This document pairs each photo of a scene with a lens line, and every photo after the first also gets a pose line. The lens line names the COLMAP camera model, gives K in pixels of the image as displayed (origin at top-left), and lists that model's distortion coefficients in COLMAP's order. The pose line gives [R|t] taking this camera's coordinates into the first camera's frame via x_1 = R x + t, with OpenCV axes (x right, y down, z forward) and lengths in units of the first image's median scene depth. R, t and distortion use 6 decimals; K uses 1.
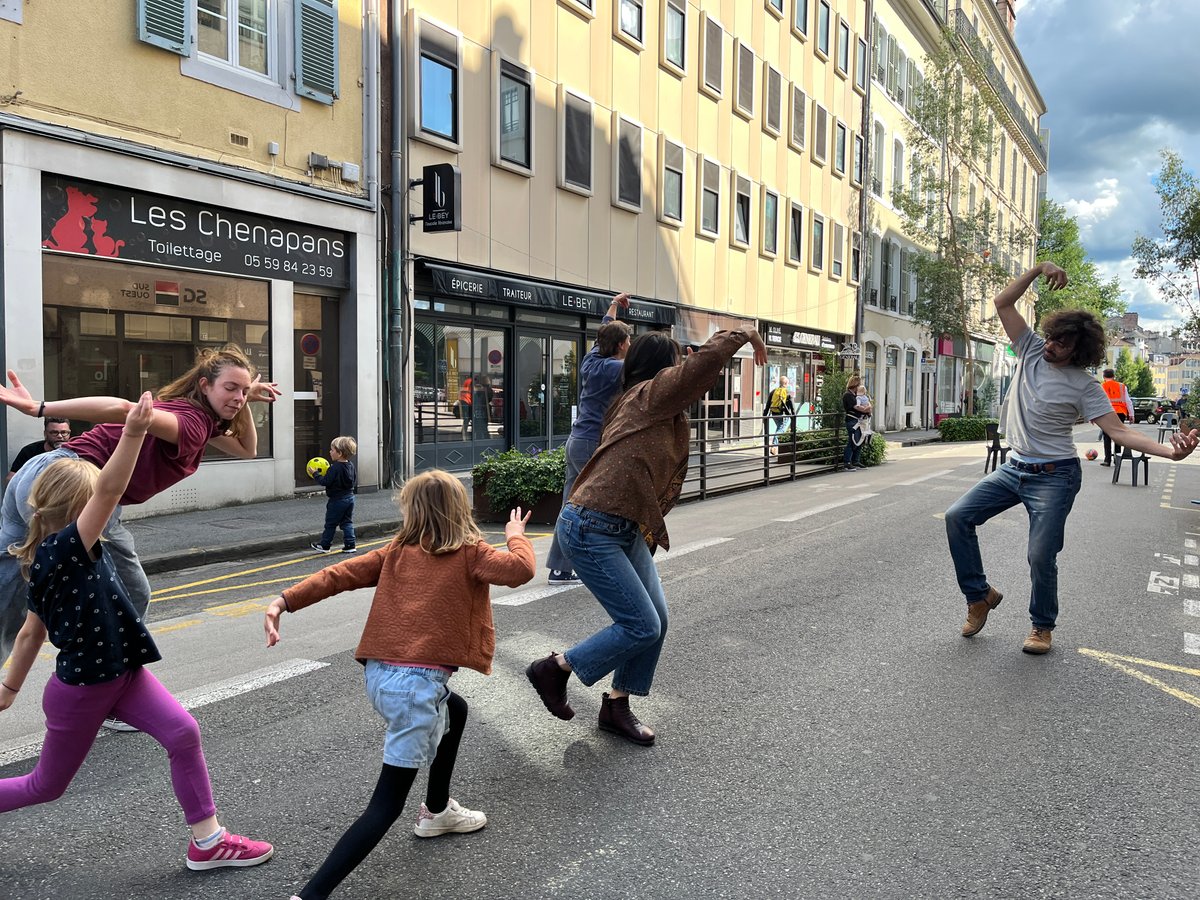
lens RADIAL K [[907.1, 0, 603.2], [0, 907.1, 440.4], [0, 0, 1]] dist [0.064946, -0.078634]
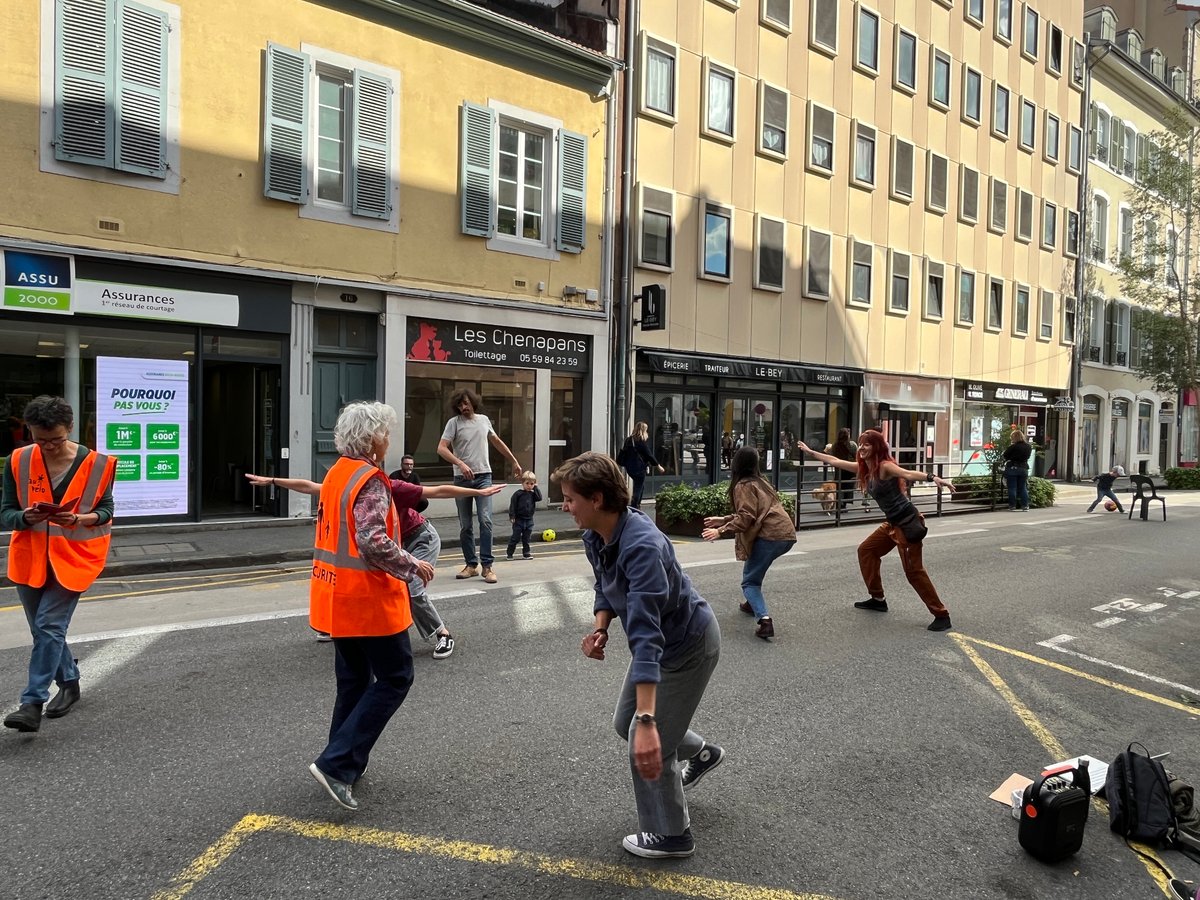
lens RADIAL K [[768.2, 0, 590.0], [0, 768.2, 447.6], [0, 0, 1]] dist [-0.001850, 0.000815]
pose [[0.928524, 0.018425, -0.370814, 0.166411], [-0.030086, 0.999217, -0.025686, -0.008231], [0.370050, 0.035006, 0.928352, -0.143469]]
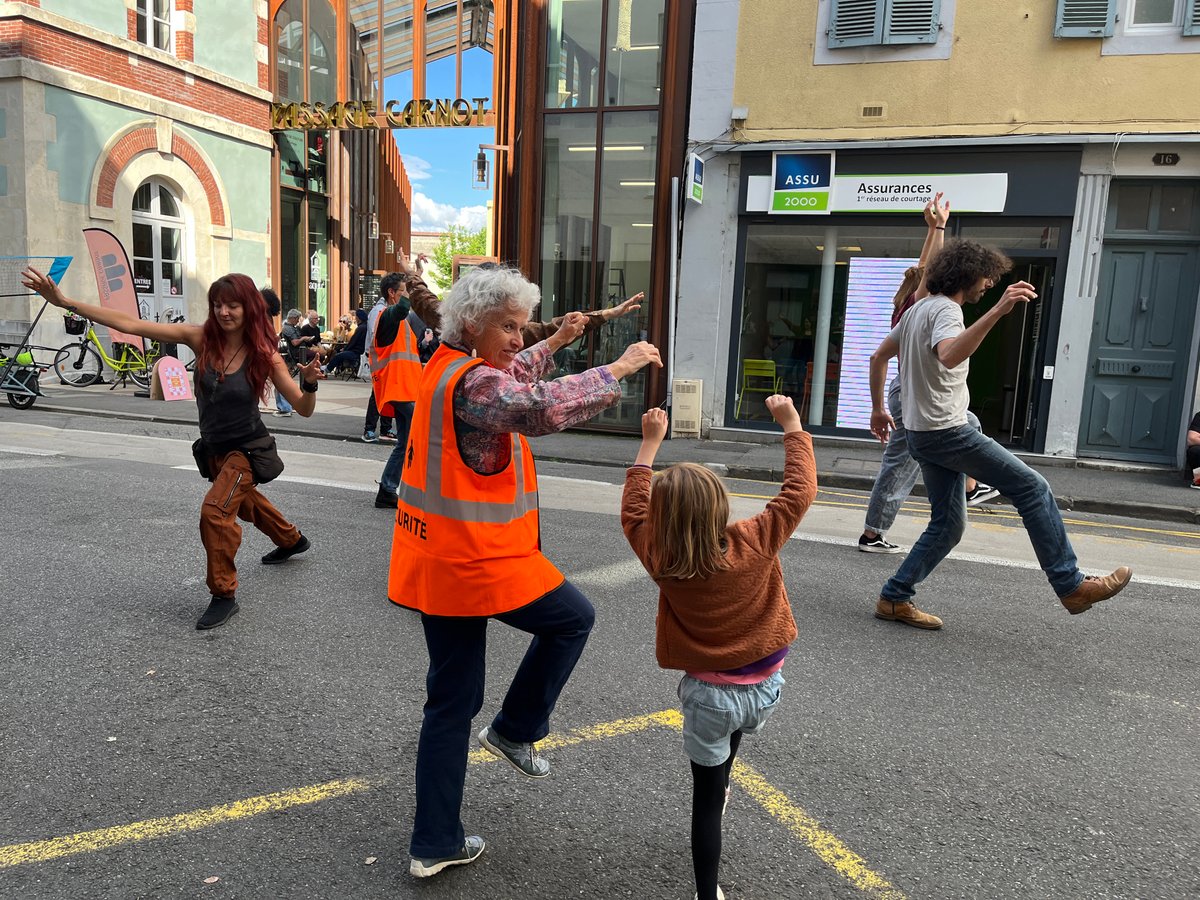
lens RADIAL K [[907.1, 0, 591.0], [0, 907.1, 458.2], [0, 0, 1]] dist [0.064946, -0.078634]
pose [[0.230825, 0.148358, -0.961618, 0.227693], [-0.097280, 0.986874, 0.128903, -0.004287], [0.968120, 0.063793, 0.242227, -0.051660]]
